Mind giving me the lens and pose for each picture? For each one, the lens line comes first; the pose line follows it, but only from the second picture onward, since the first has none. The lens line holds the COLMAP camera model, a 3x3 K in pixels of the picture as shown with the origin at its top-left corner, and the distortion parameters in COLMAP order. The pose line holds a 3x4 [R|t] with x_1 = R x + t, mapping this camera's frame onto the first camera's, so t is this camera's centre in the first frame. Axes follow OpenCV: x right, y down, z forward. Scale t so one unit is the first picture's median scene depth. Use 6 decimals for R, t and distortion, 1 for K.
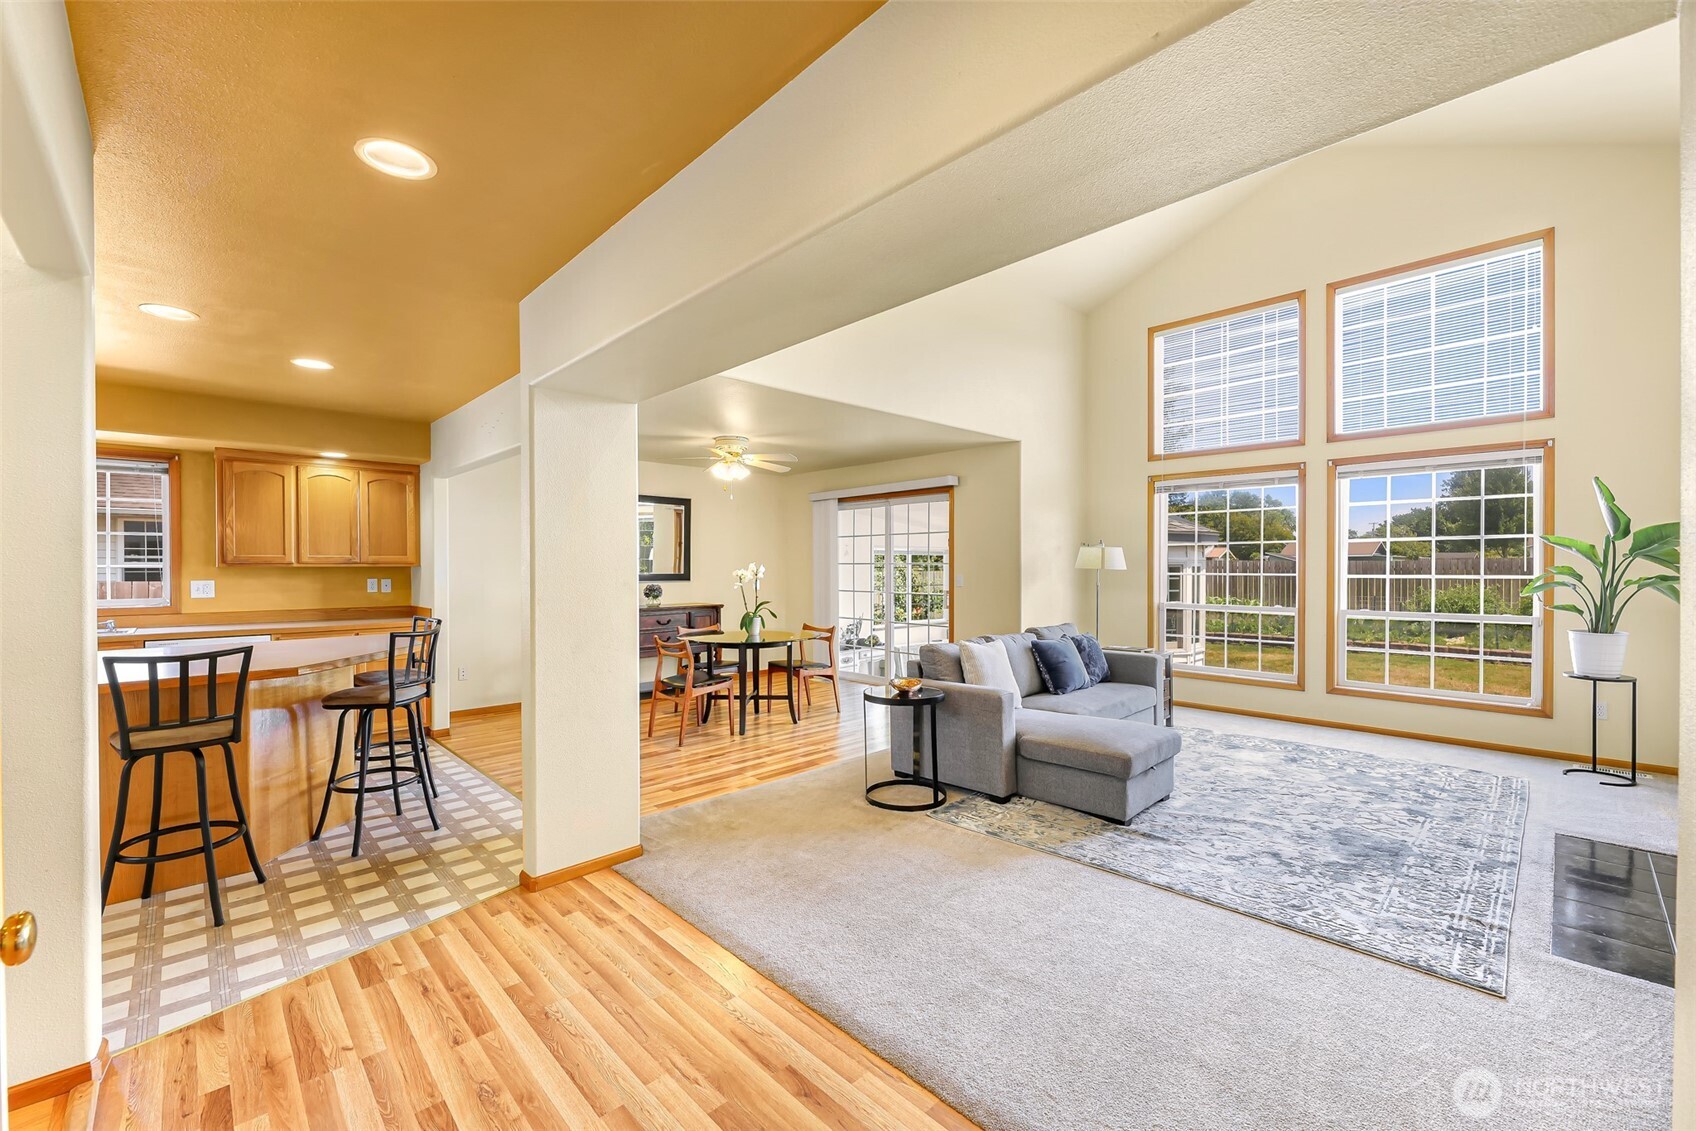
lens RADIAL K [[683.7, 0, 851.2], [0, 683.7, 574.8], [0, 0, 1]] dist [0.009624, -0.002905]
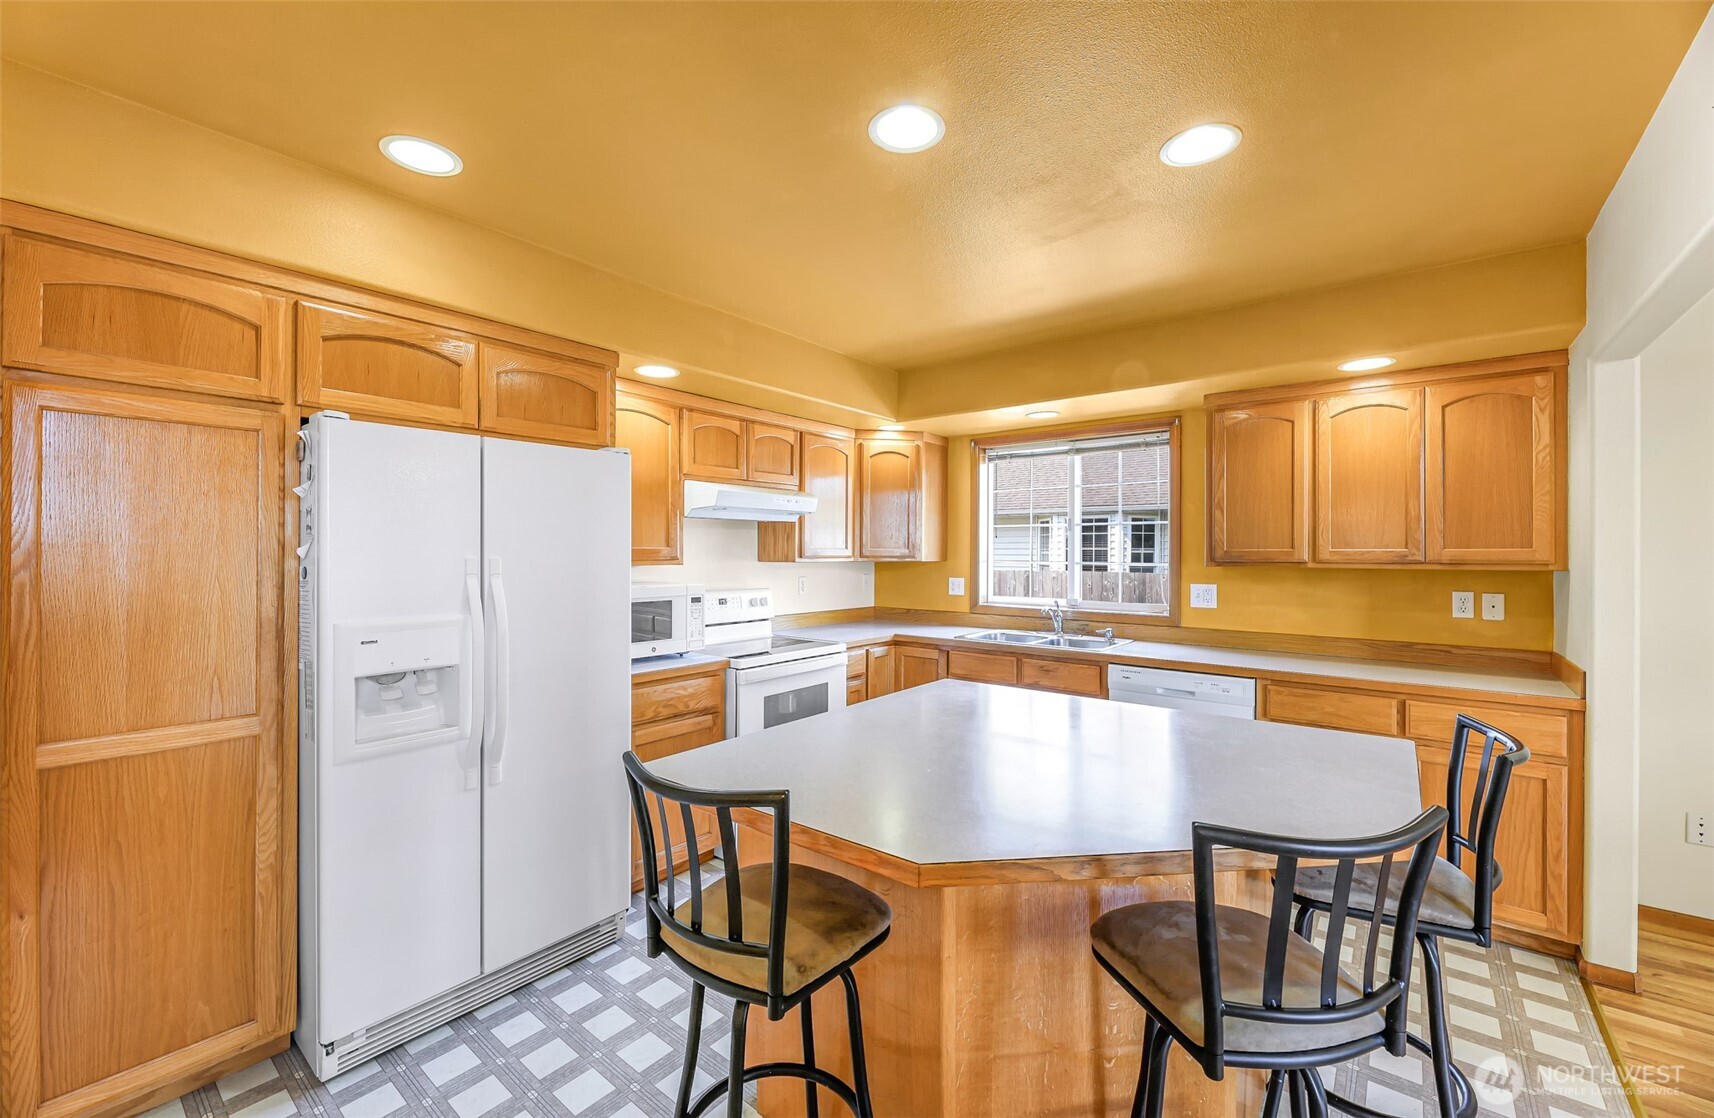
lens RADIAL K [[695.3, 0, 843.8], [0, 695.3, 548.7], [0, 0, 1]] dist [0.006368, 0.000068]
pose [[0.123054, -0.007742, -0.992370, -0.269828], [-0.018123, 0.999785, -0.010047, -0.015565], [0.992234, 0.019221, 0.122888, 0.553989]]
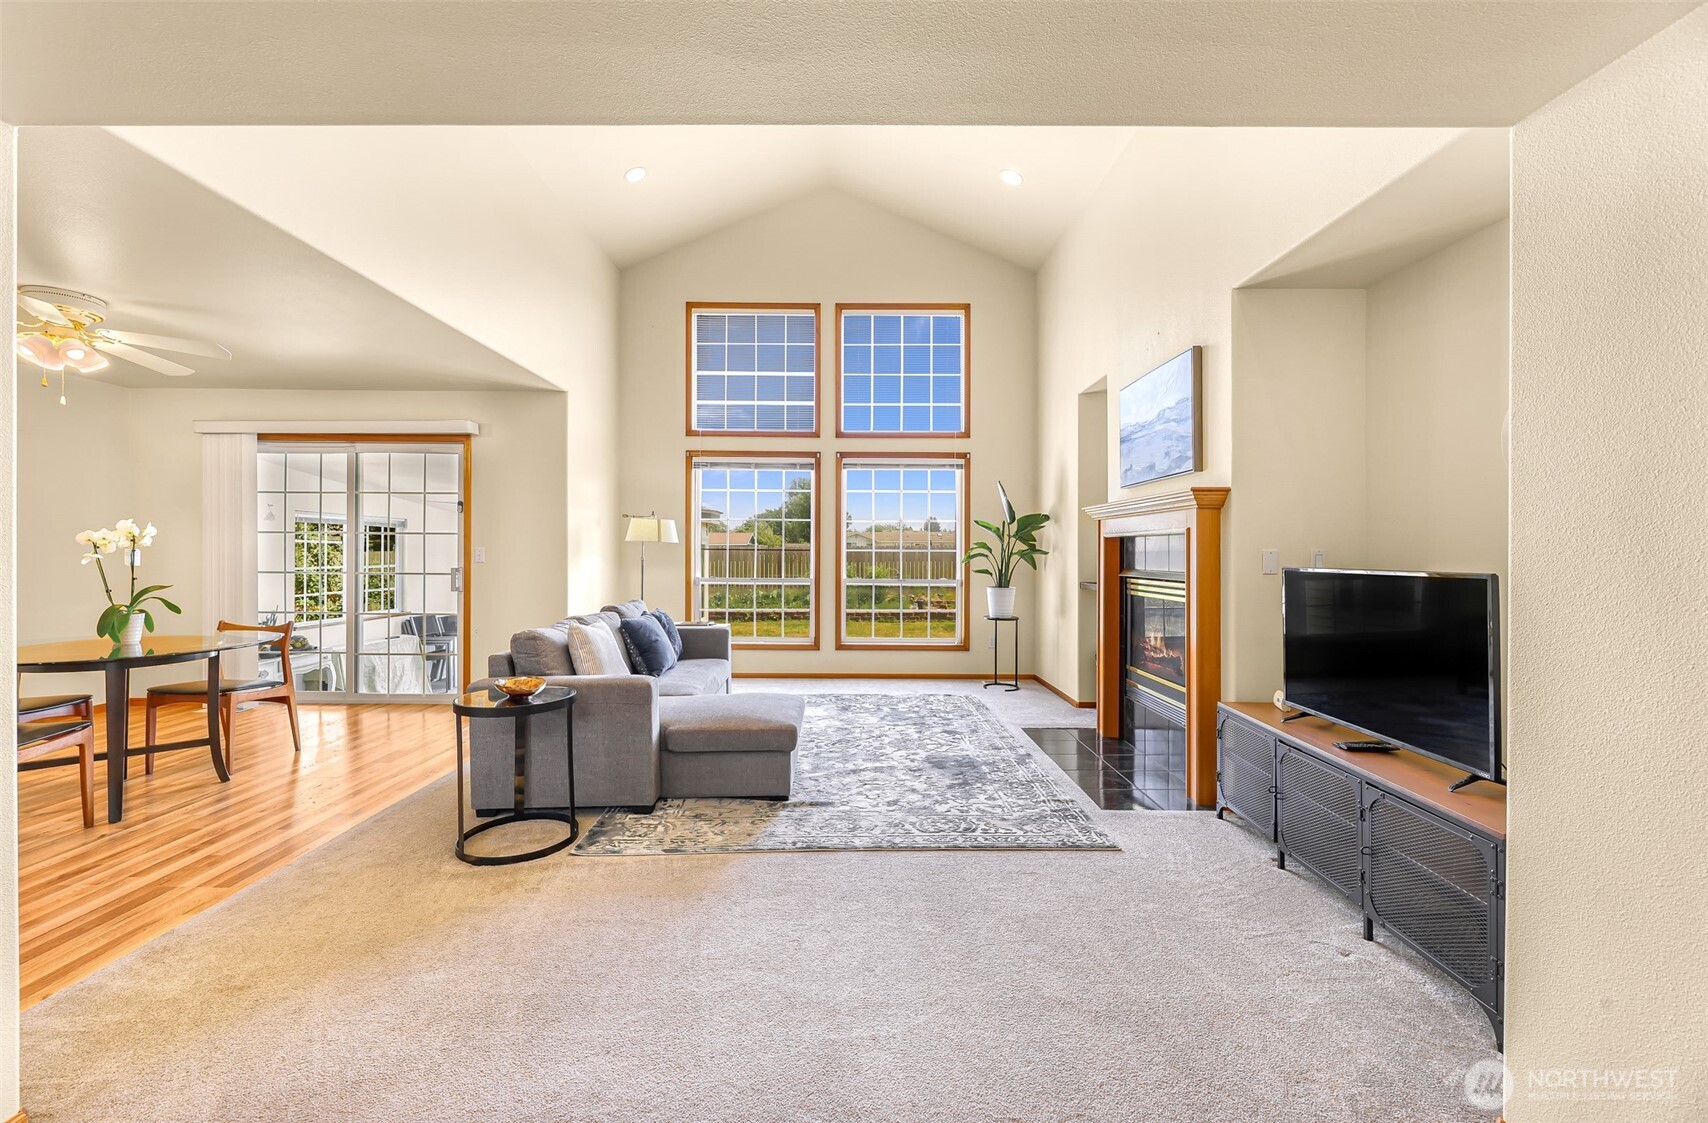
lens RADIAL K [[688.1, 0, 842.1], [0, 688.1, 554.0], [0, 0, 1]] dist [0.004562, -0.000817]
pose [[0.698306, 0.004845, 0.715783, -0.171781], [0.002177, 0.999958, -0.008893, 0.022344], [-0.715796, 0.007768, 0.698266, 0.196893]]
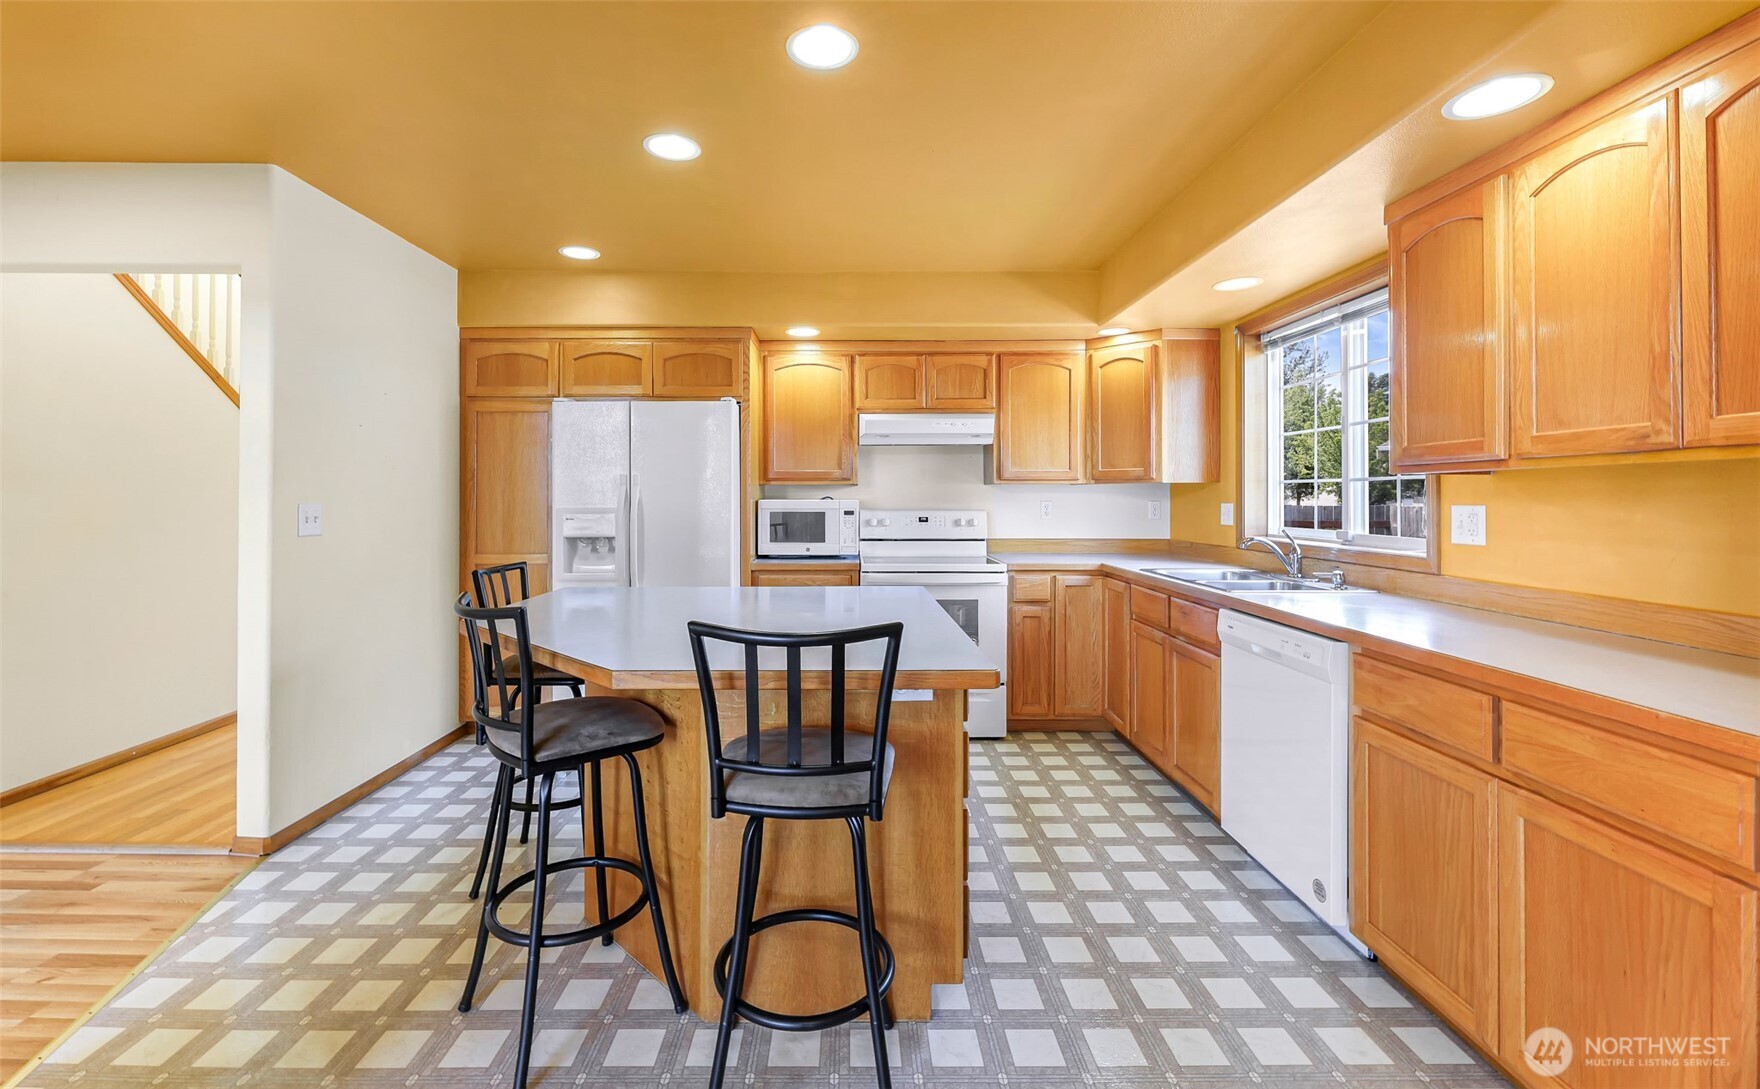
lens RADIAL K [[713.7, 0, 855.0], [0, 713.7, 504.7], [0, 0, 1]] dist [-0.033600, 0.000028]
pose [[-0.695108, 0.005233, -0.718886, -0.360695], [-0.012171, 0.999745, 0.019045, 0.003940], [0.718802, 0.021988, -0.694867, 1.072055]]
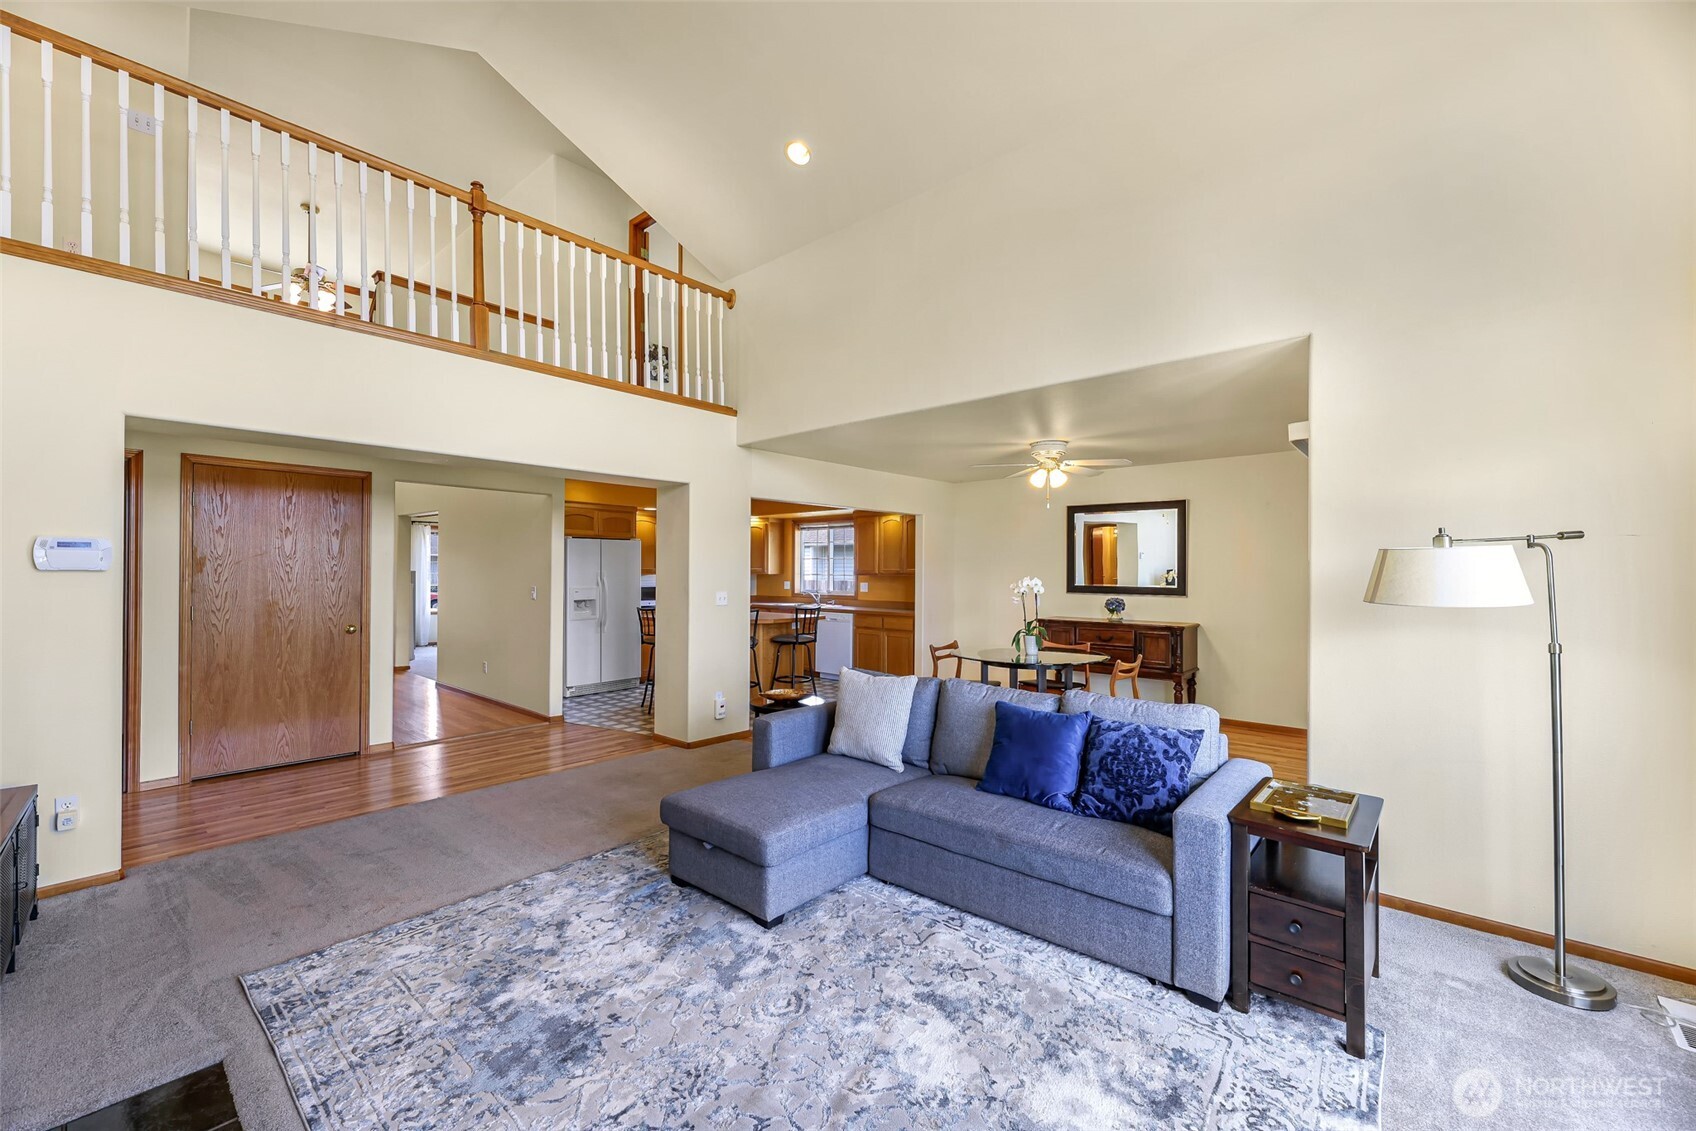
lens RADIAL K [[683.7, 0, 834.6], [0, 683.7, 570.3], [0, 0, 1]] dist [0.009624, -0.002905]
pose [[0.071605, 0.001789, -0.997431, 0.933670], [-0.018271, 0.999833, 0.000482, -0.025732], [0.997266, 0.018190, 0.071625, 0.821774]]
